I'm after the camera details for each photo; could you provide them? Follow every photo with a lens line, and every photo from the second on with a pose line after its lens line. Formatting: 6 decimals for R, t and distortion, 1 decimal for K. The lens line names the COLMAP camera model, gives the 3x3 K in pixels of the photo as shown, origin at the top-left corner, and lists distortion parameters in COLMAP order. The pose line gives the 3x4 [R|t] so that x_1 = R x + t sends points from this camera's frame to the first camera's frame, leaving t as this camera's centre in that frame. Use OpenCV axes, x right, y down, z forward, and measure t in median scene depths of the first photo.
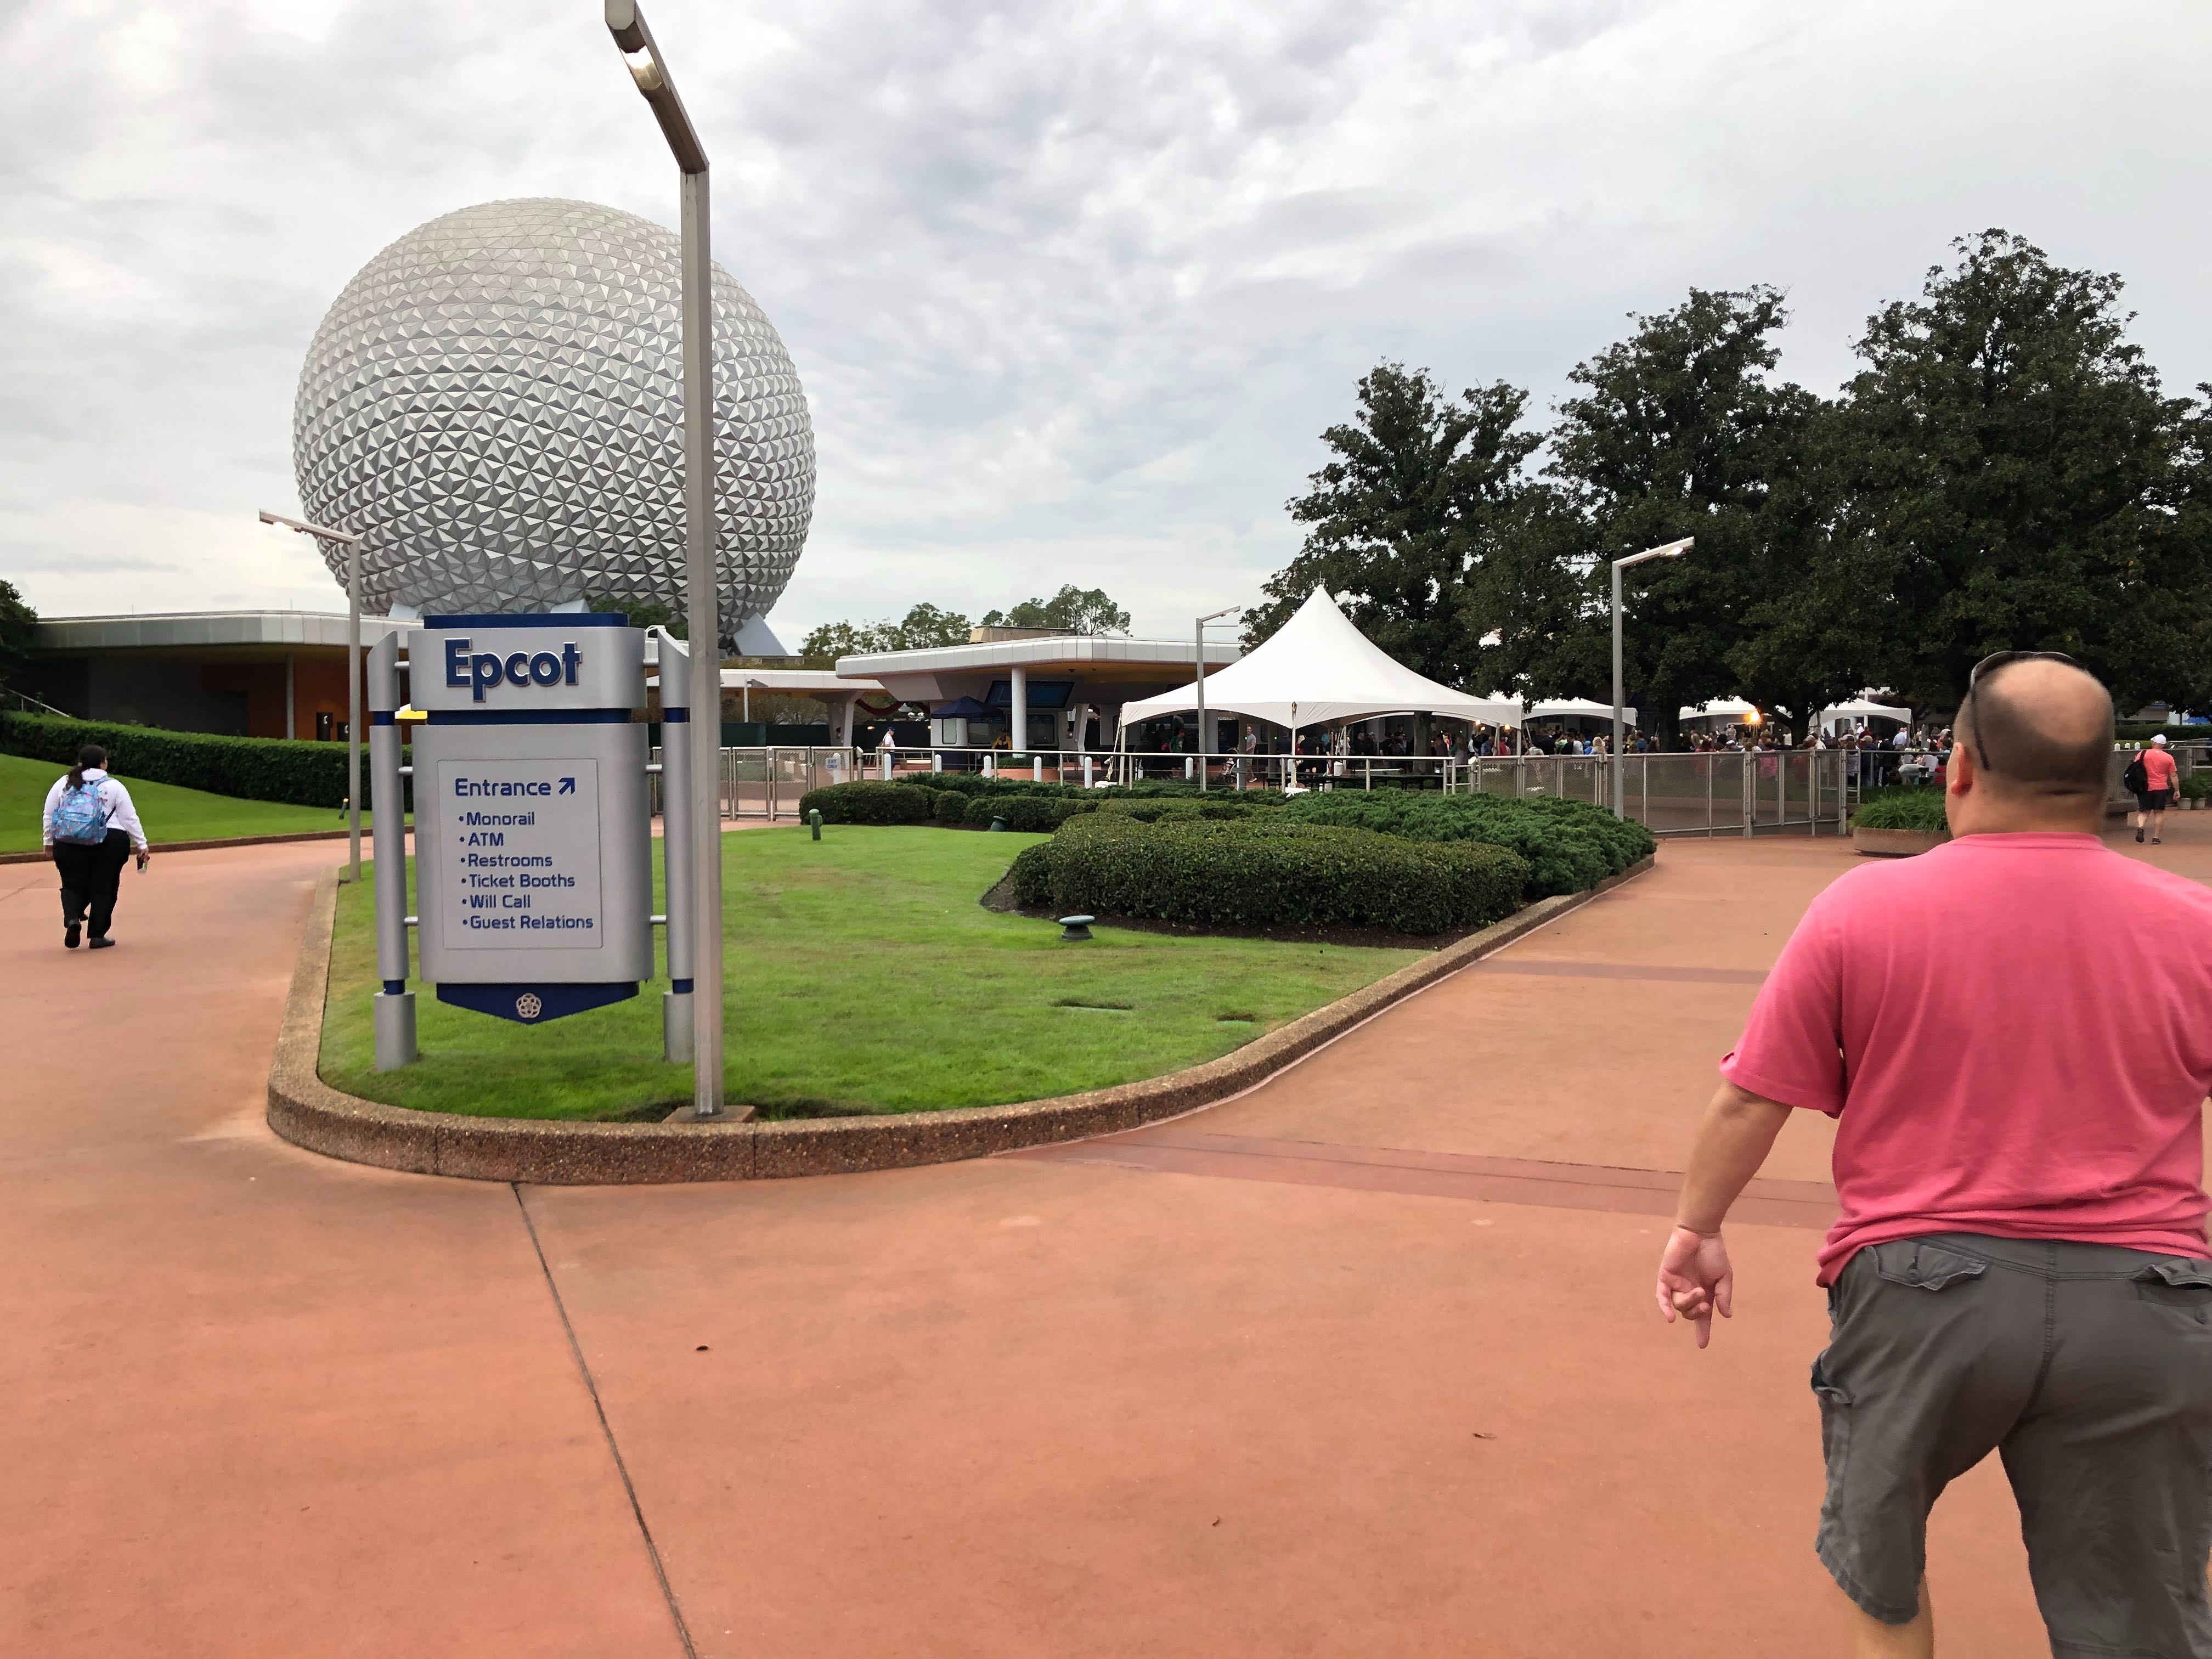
lens RADIAL K [[1833.2, 0, 1106.0], [0, 1833.2, 829.5], [0, 0, 1]] dist [0.107560, -0.301832]
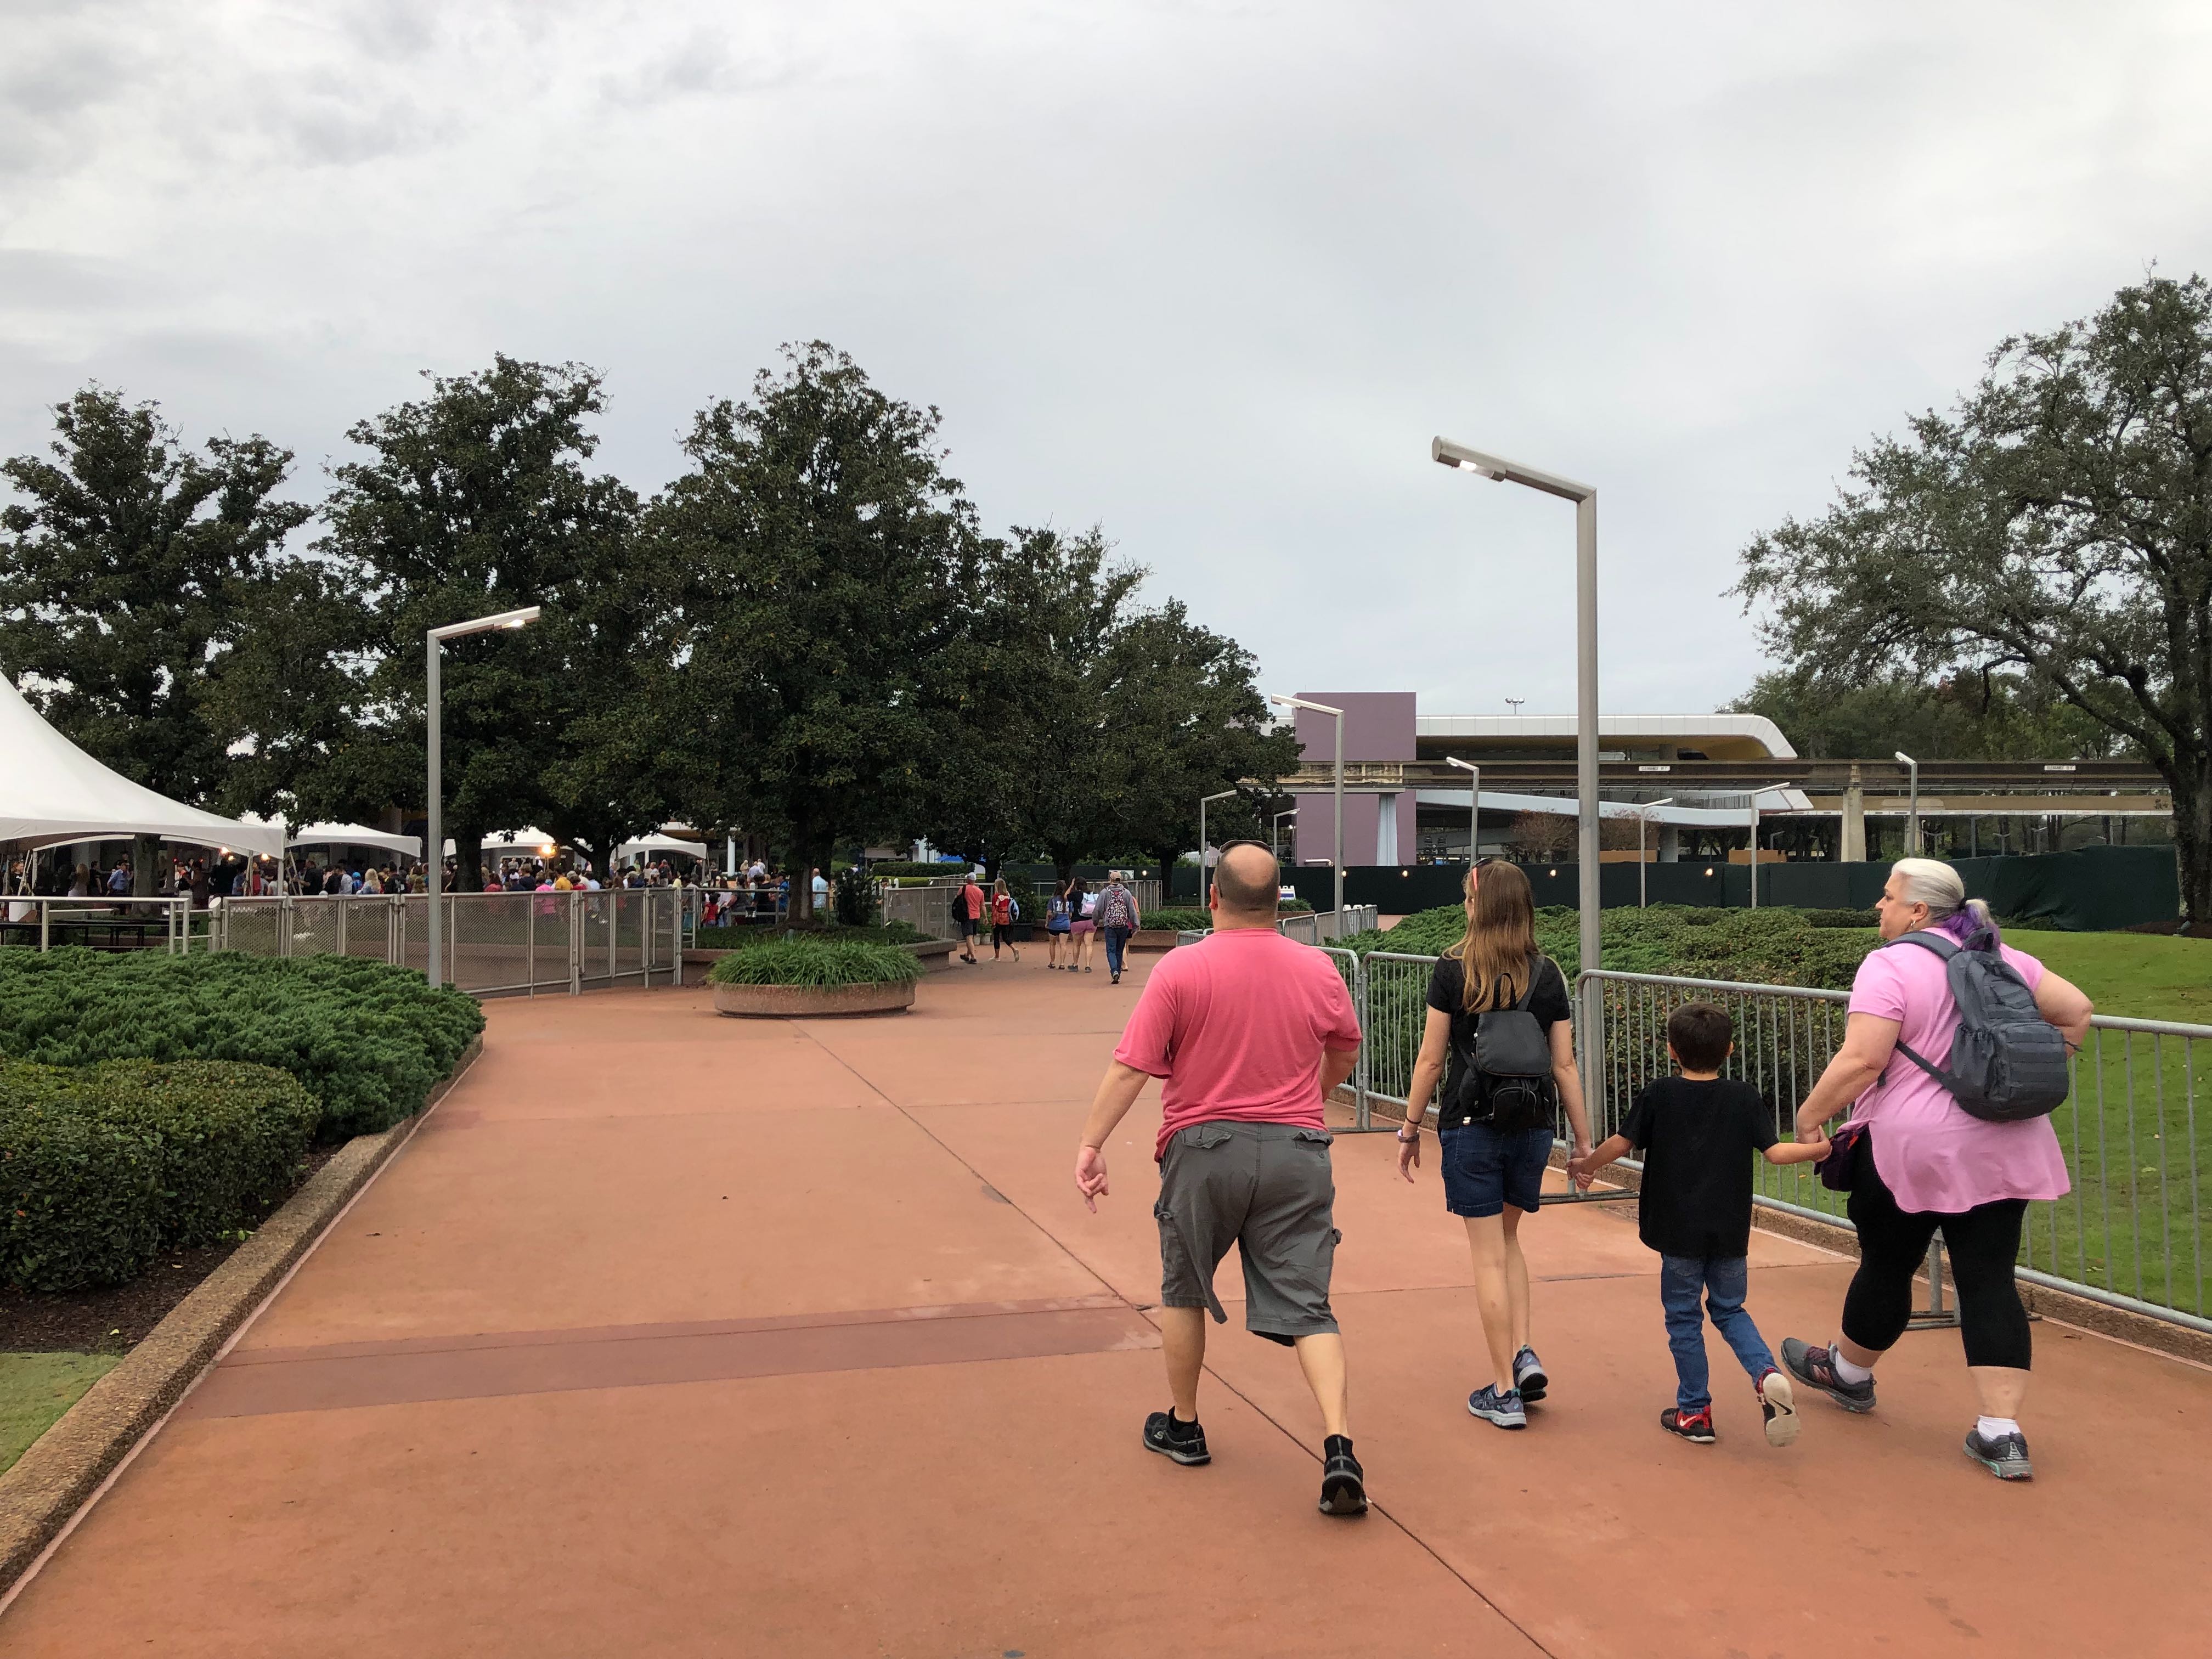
lens RADIAL K [[1823.4, 0, 1106.0], [0, 1823.4, 829.5], [0, 0, 1]] dist [-0.015438, 0.072708]
pose [[0.796446, 0.024014, 0.604233, 0.031973], [0.019263, 0.997697, -0.065043, -0.009092], [-0.604403, 0.063443, 0.794148, 0.157729]]
